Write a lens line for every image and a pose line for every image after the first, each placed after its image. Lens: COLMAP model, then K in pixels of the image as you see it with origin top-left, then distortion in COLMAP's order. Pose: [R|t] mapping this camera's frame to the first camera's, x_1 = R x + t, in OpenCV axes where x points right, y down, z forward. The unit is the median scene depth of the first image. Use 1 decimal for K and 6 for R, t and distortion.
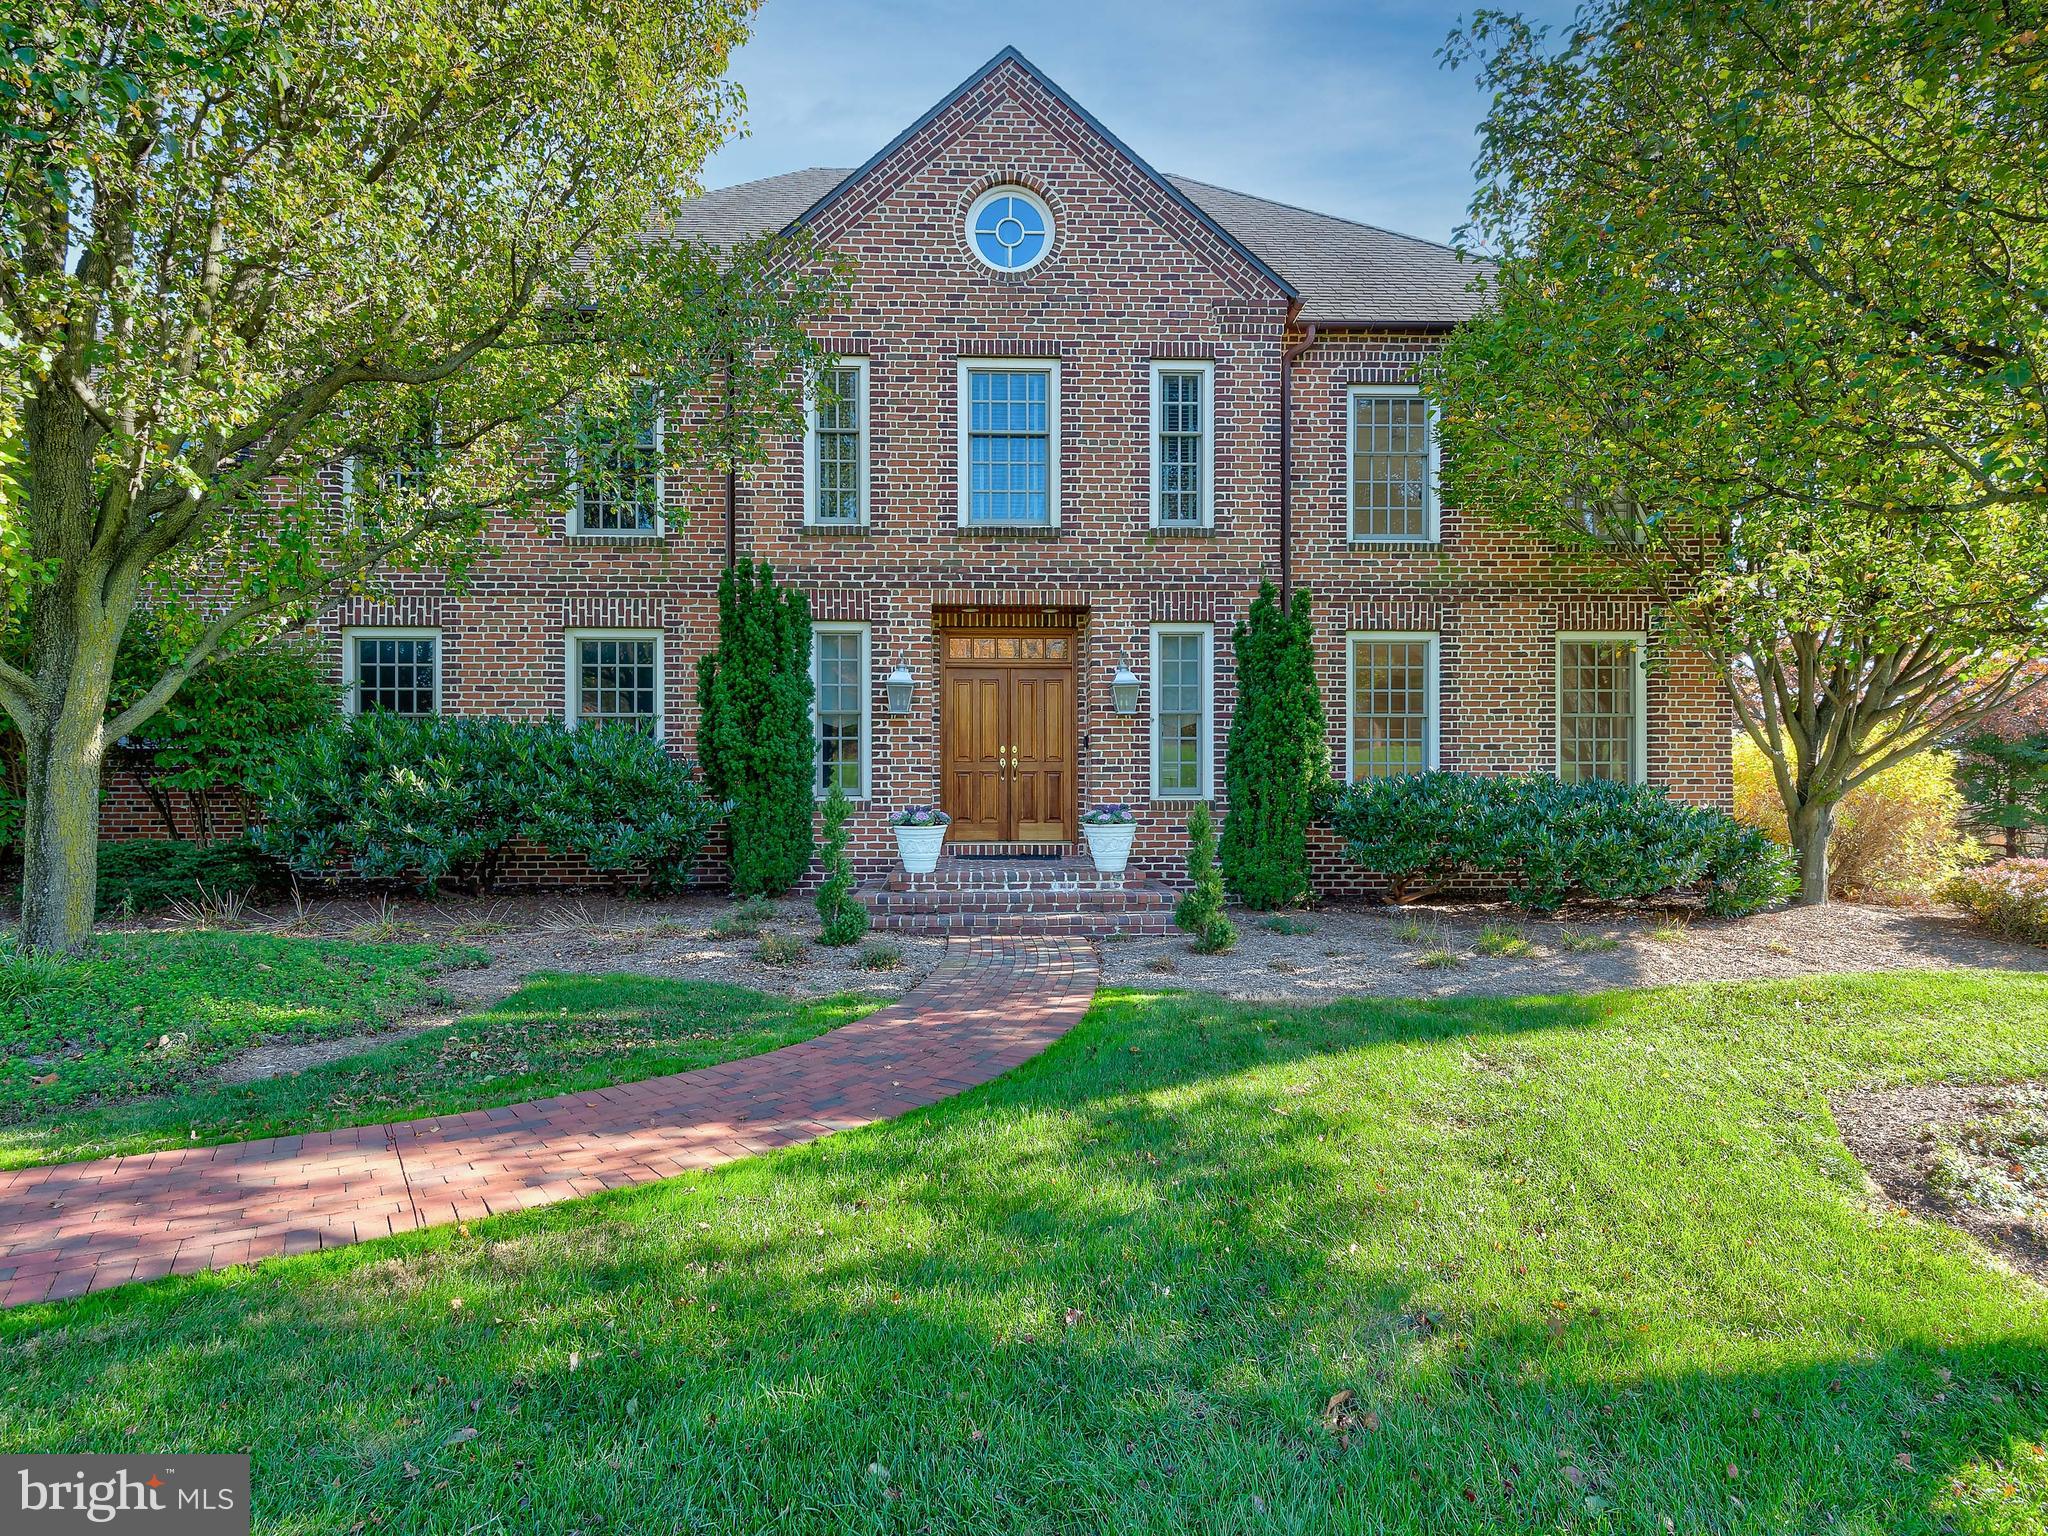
lens RADIAL K [[1000.4, 0, 1021.8], [0, 1000.4, 767.1], [0, 0, 1]] dist [0.002736, 0.000094]
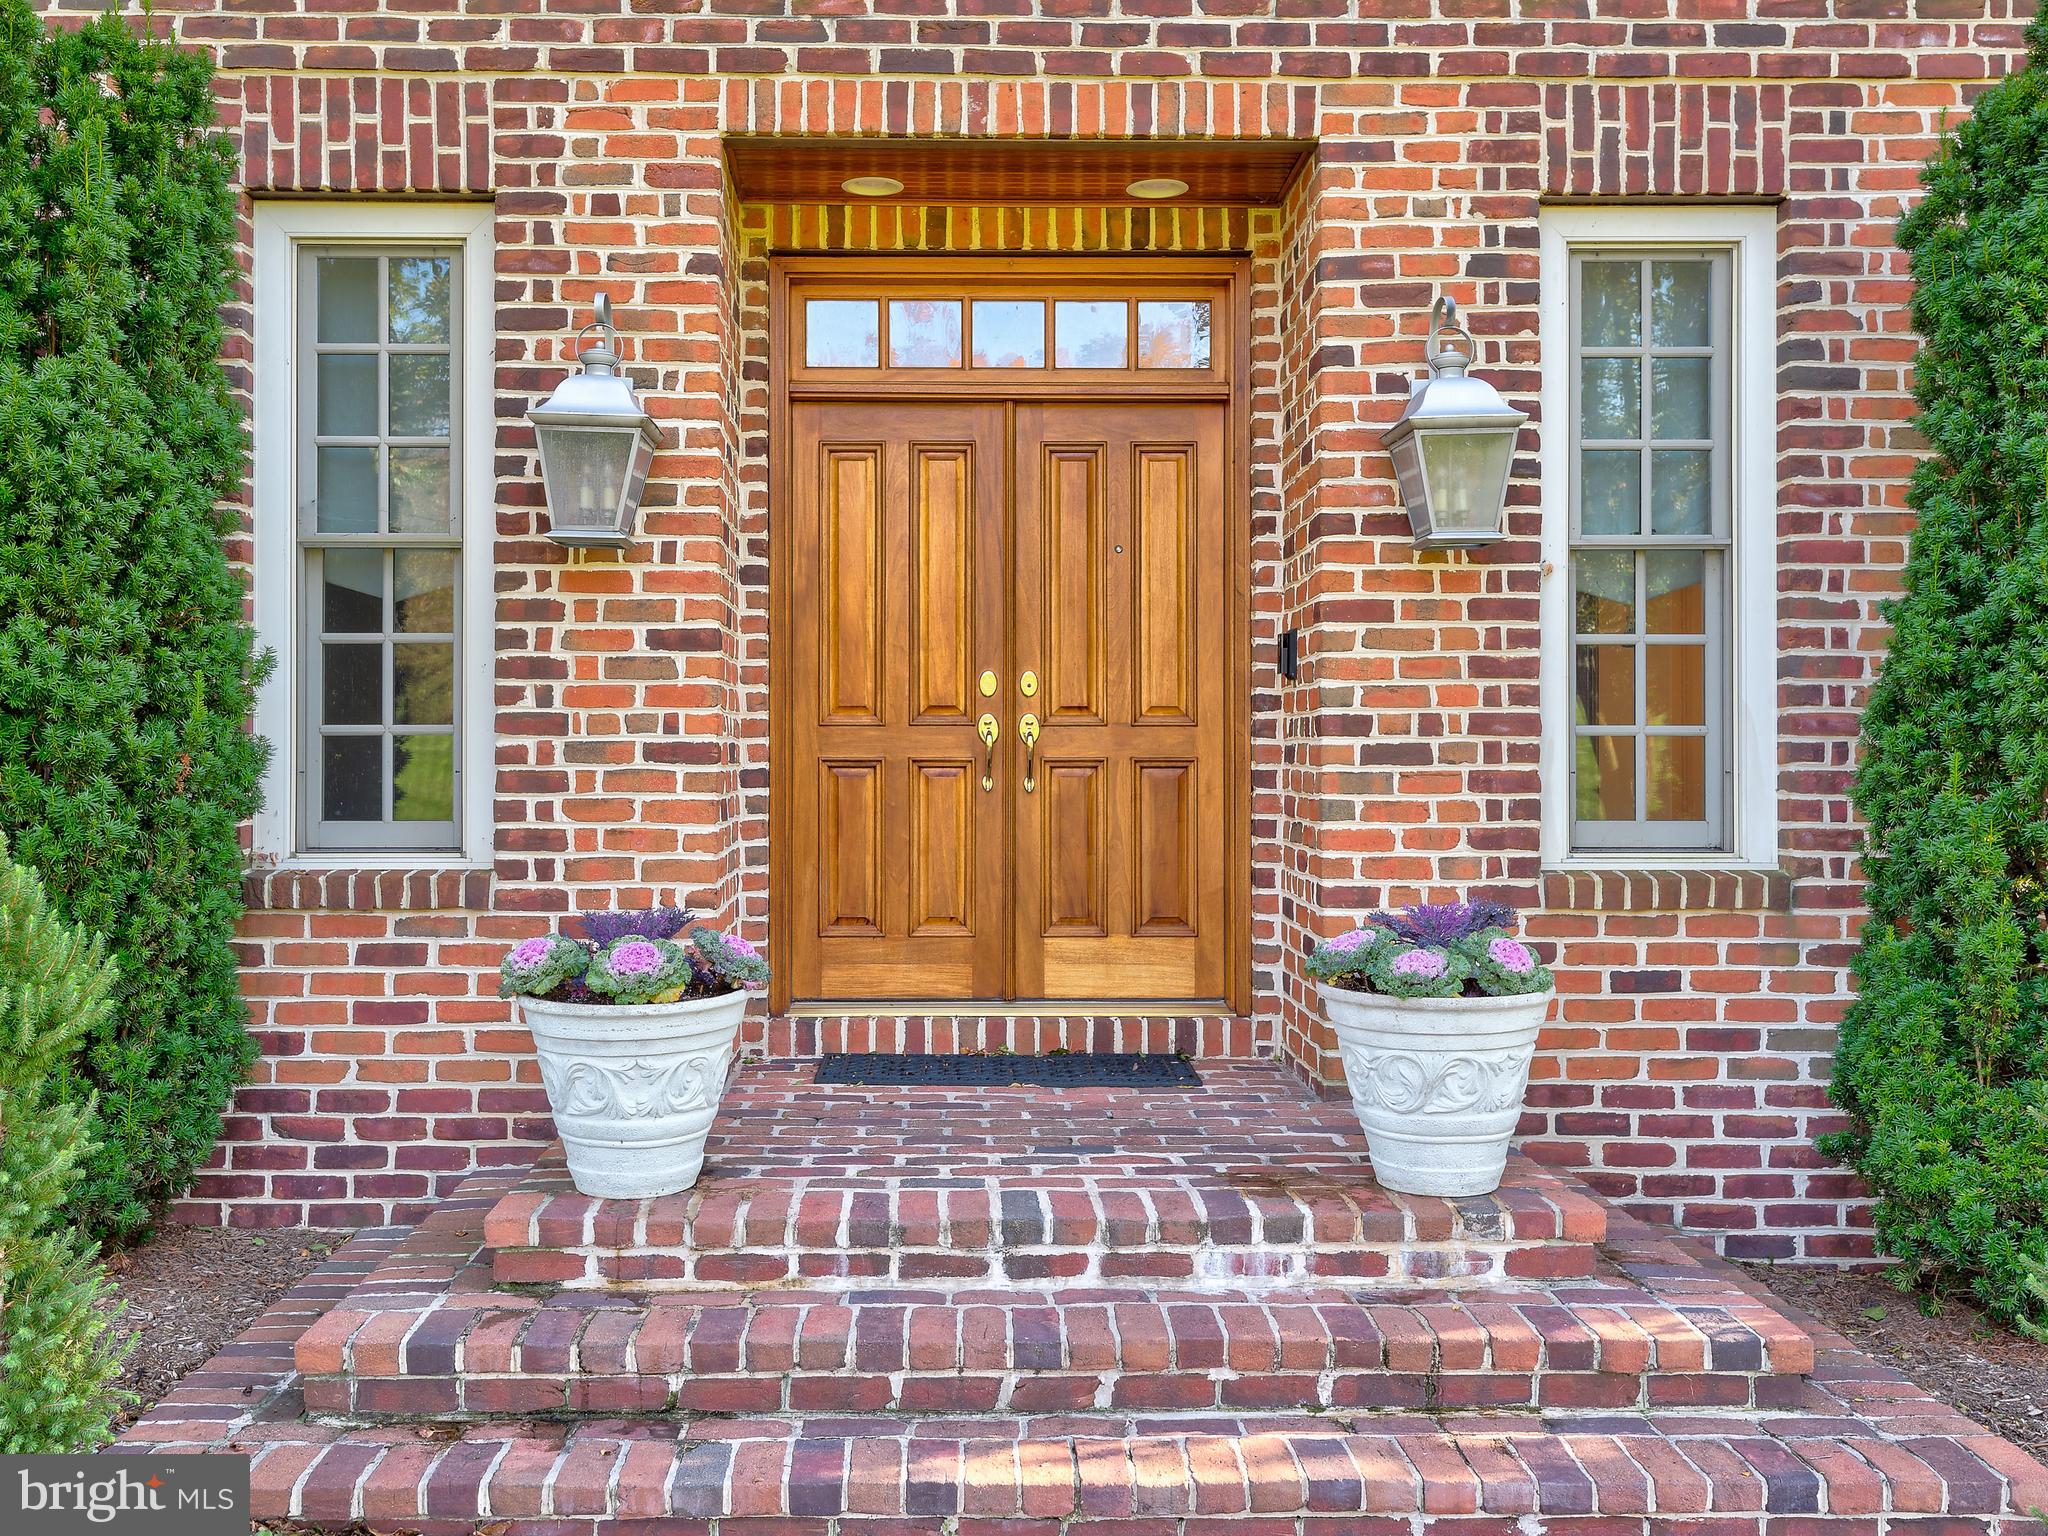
lens RADIAL K [[1896.6, 0, 1025.7], [0, 1896.6, 722.1], [0, 0, 1]] dist [0.020905, 0.008979]
pose [[0.999991, 0.001614, -0.004011, -0.006575], [-0.001649, 0.999962, -0.008549, -0.001826], [0.003997, 0.008555, 0.999955, 0.494517]]
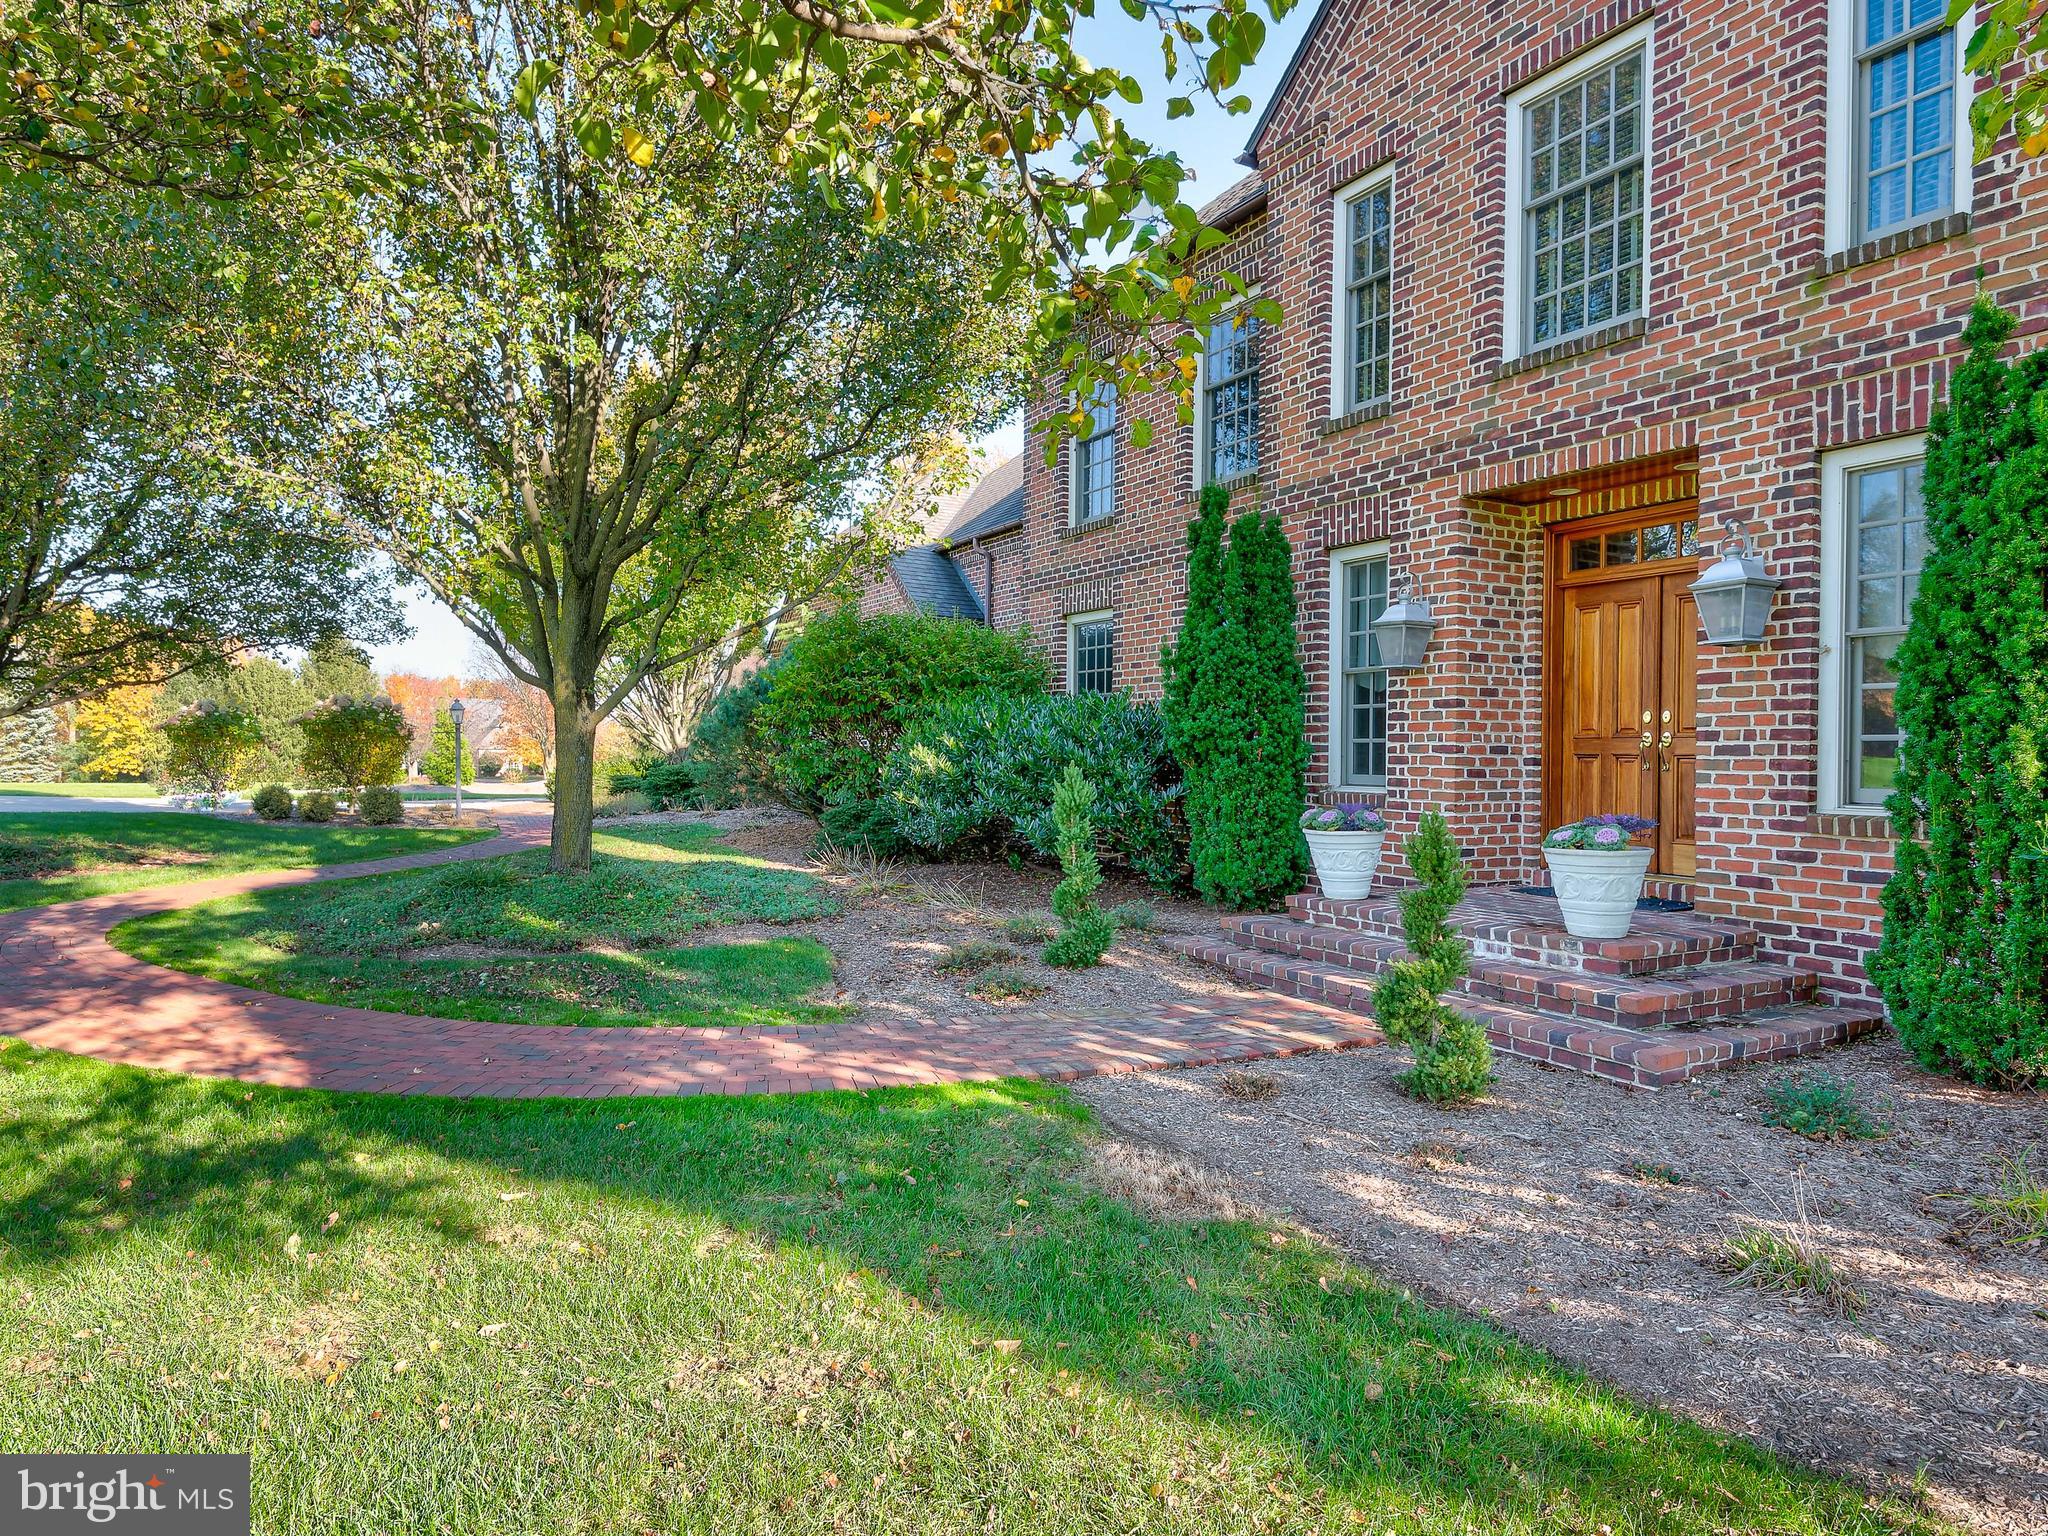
lens RADIAL K [[1178.8, 0, 1021.3], [0, 1178.8, 766.0], [0, 0, 1]] dist [0.001120, -0.000122]
pose [[0.483201, 0.015839, -0.875366, 0.449427], [-0.005722, 0.999872, 0.014934, 0.003358], [0.875491, -0.002207, 0.483230, 0.375873]]
